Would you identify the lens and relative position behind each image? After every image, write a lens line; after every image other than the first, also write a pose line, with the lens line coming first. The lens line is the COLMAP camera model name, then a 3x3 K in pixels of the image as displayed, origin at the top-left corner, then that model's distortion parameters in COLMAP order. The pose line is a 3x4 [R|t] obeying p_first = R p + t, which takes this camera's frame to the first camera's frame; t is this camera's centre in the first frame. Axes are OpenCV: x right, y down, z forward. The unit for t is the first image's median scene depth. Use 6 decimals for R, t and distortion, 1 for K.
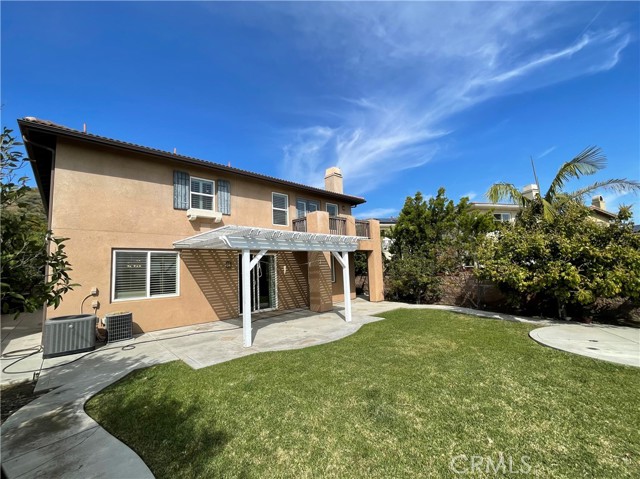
lens RADIAL K [[262.9, 0, 321.2], [0, 262.9, 241.6], [0, 0, 1]] dist [0.001109, -0.000042]
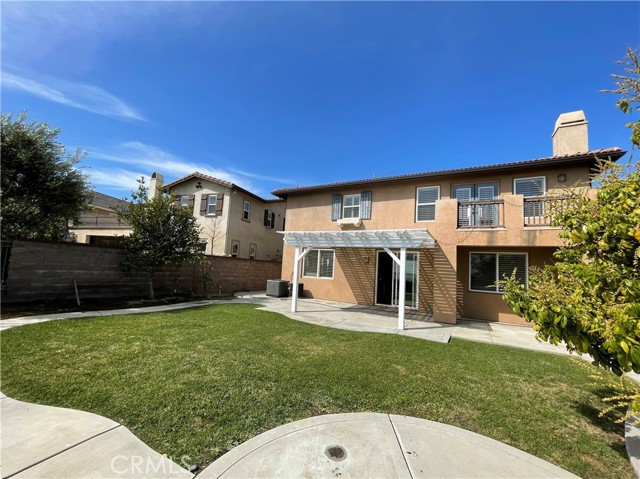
lens RADIAL K [[262.9, 0, 322.1], [0, 262.9, 239.0], [0, 0, 1]] dist [0.001109, -0.000042]
pose [[0.316511, -0.045021, -0.947520, 0.821704], [0.029304, 0.998860, -0.037672, 0.033515], [0.948136, -0.015843, 0.317469, 0.470013]]
